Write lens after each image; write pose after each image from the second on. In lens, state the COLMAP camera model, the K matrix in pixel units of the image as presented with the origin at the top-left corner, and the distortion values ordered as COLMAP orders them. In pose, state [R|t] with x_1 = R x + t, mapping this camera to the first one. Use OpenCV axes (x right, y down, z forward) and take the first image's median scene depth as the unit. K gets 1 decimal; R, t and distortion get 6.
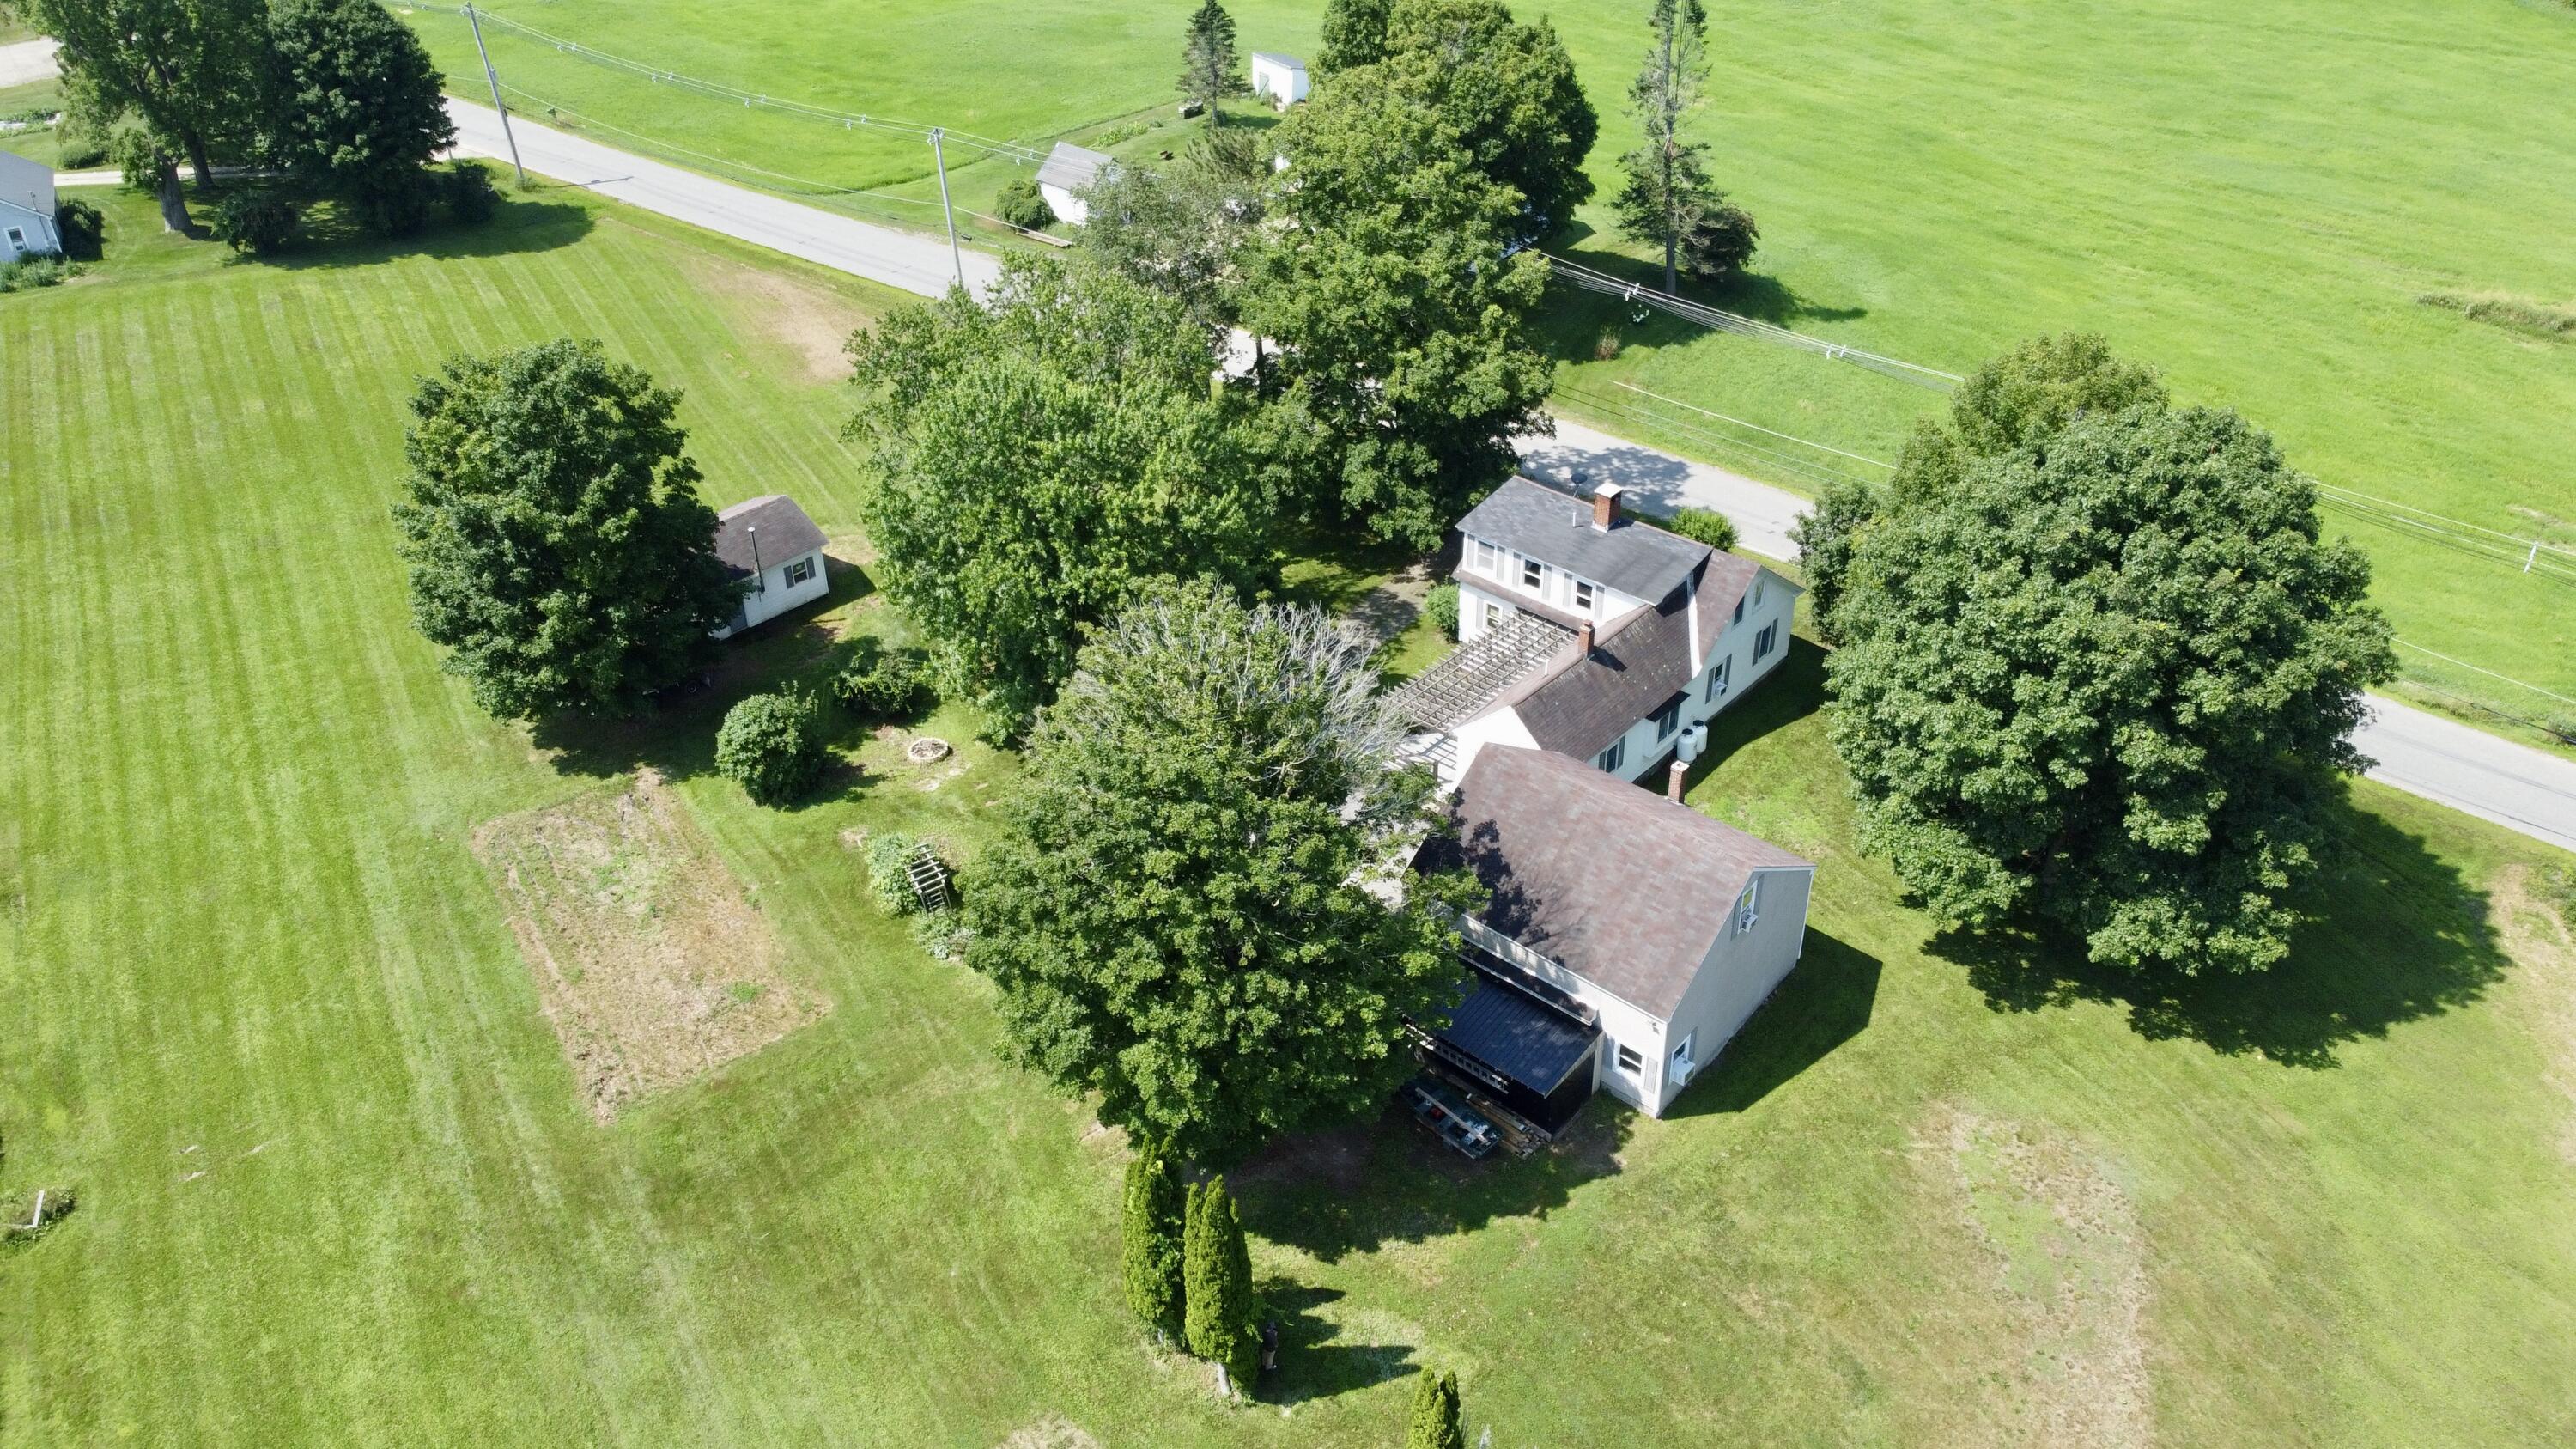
lens RADIAL K [[1954.5, 0, 1288.0], [0, 1954.5, 724.5], [0, 0, 1]] dist [0.008637, -0.015241]
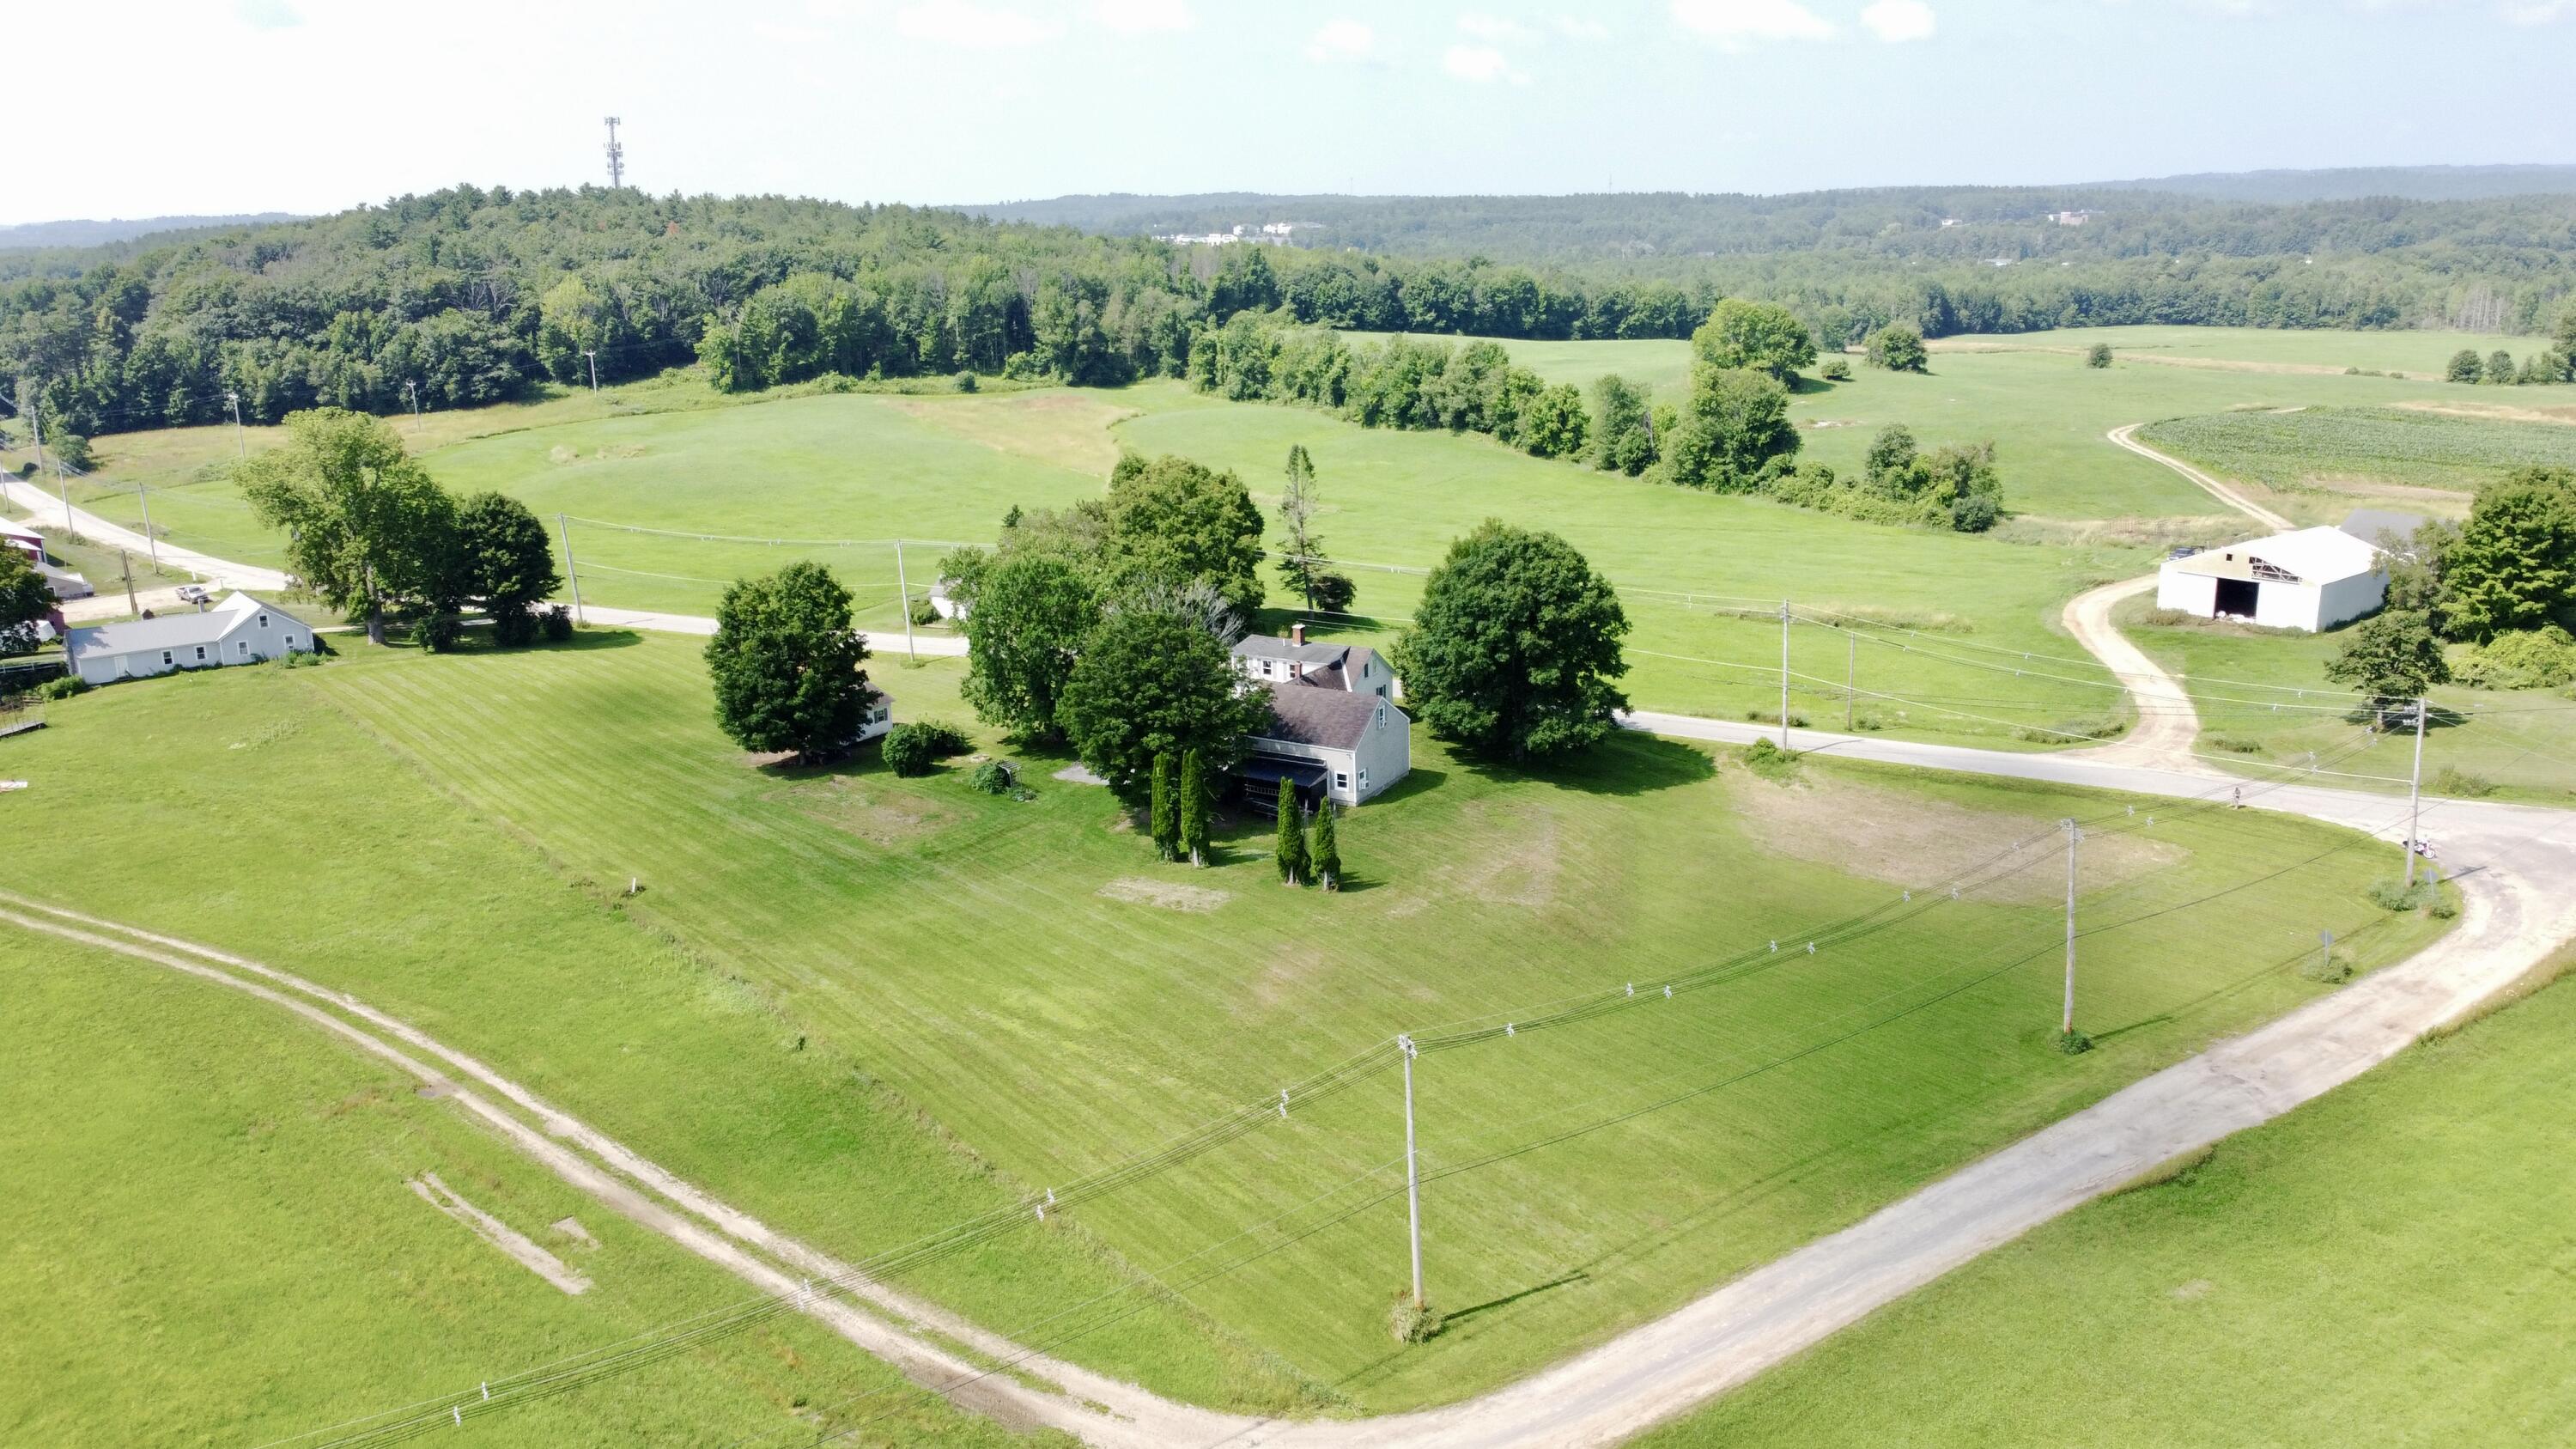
lens RADIAL K [[1954.5, 0, 1288.0], [0, 1954.5, 724.5], [0, 0, 1]] dist [0.008637, -0.015241]
pose [[0.979862, -0.052287, 0.192709, -0.306241], [0.114465, 0.937877, -0.327543, 0.793162], [-0.163611, 0.343005, 0.924975, -1.074537]]
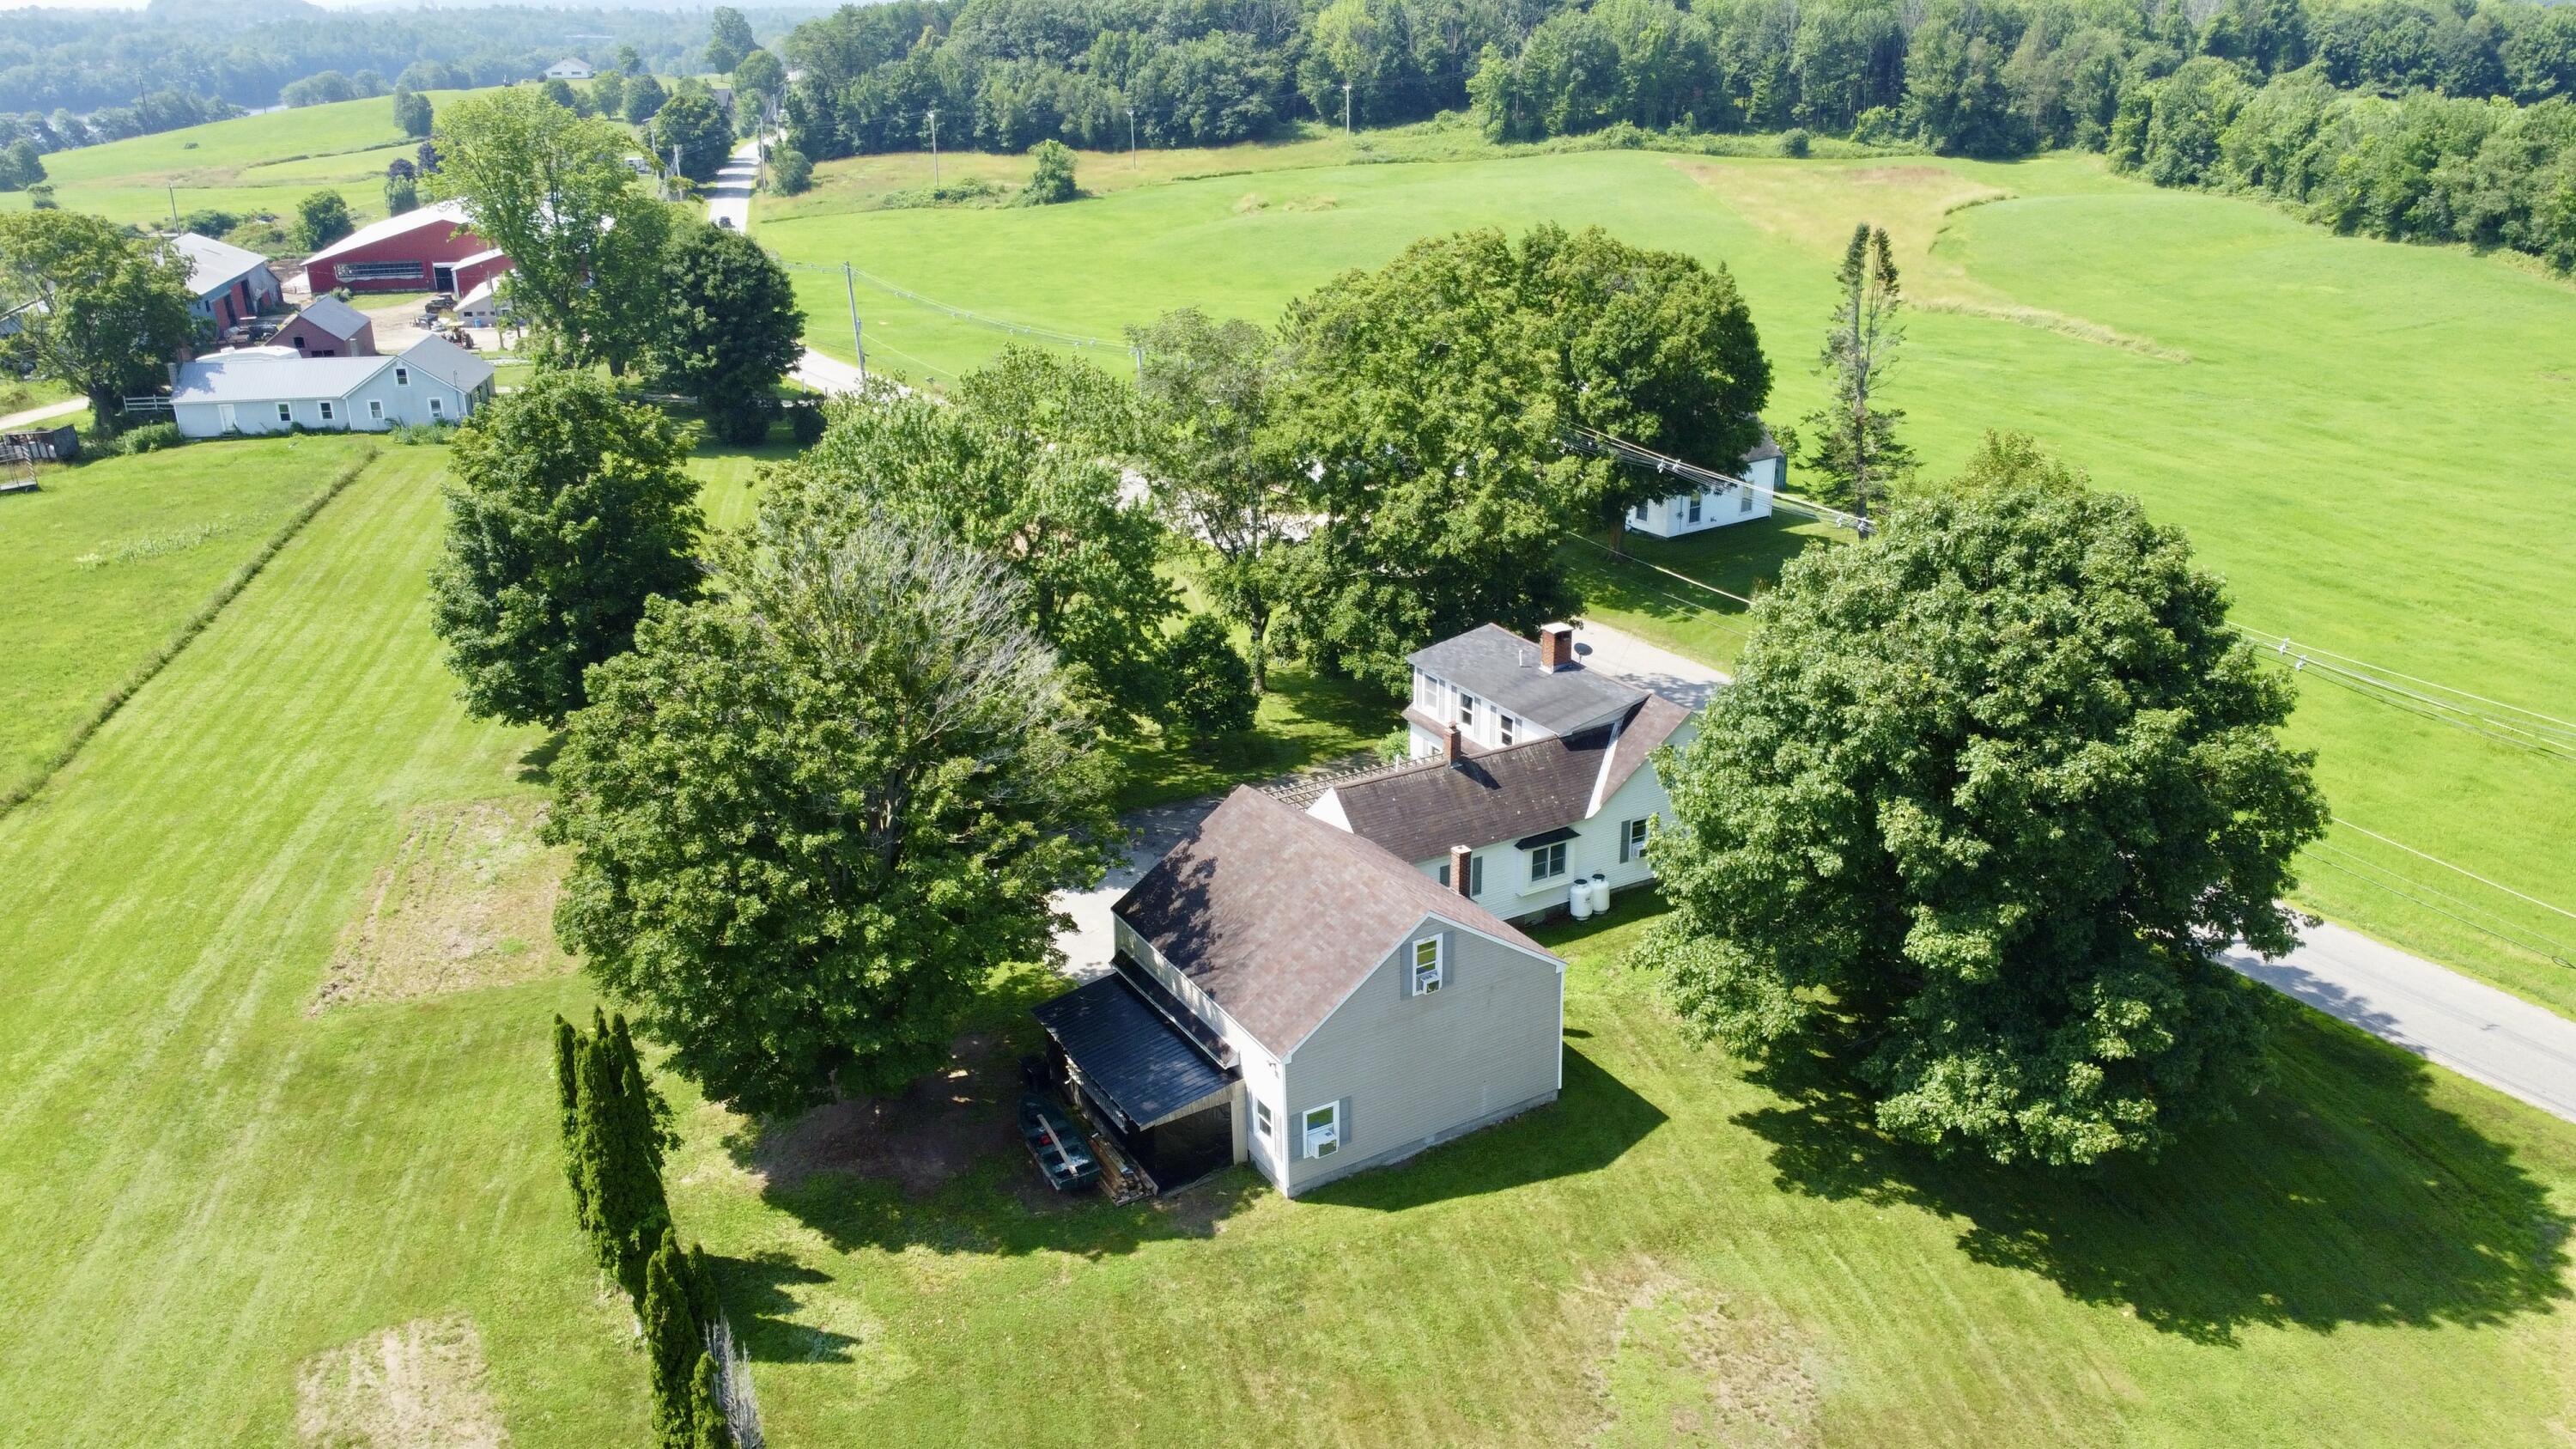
lens RADIAL K [[1954.5, 0, 1288.0], [0, 1954.5, 724.5], [0, 0, 1]] dist [0.008637, -0.015241]
pose [[0.949574, 0.115375, -0.291545, 0.379545], [-0.181397, 0.960577, -0.210683, 0.168376], [0.255744, 0.252944, 0.933067, 0.143951]]
